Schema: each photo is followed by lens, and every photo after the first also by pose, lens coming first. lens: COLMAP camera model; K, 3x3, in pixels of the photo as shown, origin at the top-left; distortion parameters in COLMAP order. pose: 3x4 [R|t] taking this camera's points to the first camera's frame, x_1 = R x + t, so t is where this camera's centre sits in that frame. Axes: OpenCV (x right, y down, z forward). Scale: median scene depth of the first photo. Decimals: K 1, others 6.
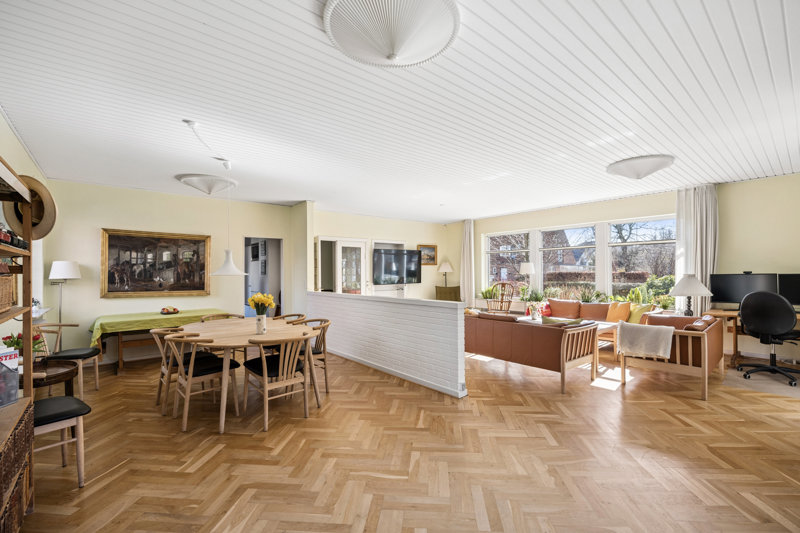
lens RADIAL K [[351.5, 0, 400.0], [0, 351.5, 266.5], [0, 0, 1]] dist [-0.001382, -0.000122]
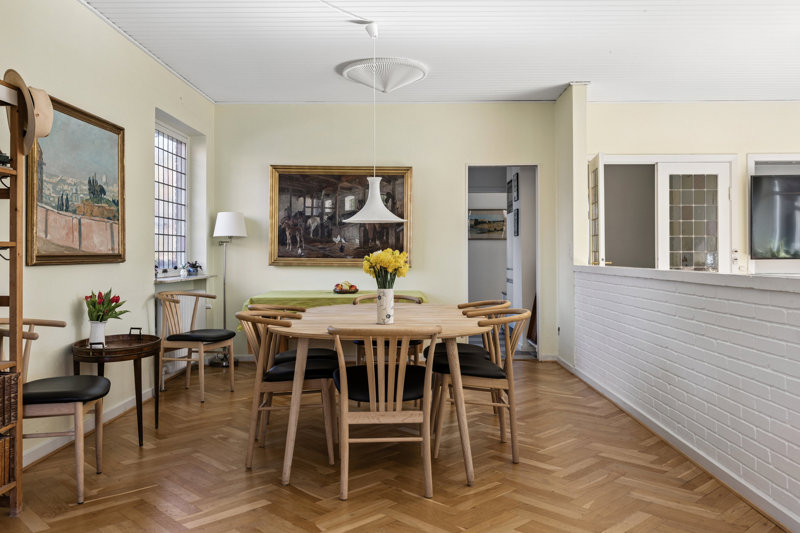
lens RADIAL K [[658.6, 0, 401.0], [0, 658.6, 239.9], [0, 0, 1]] dist [0.000142, 0.008914]
pose [[0.767032, -0.007012, -0.641571, 0.177697], [0.007012, 0.999972, -0.002545, 0.043029], [0.641571, -0.002547, 0.767059, 0.160359]]
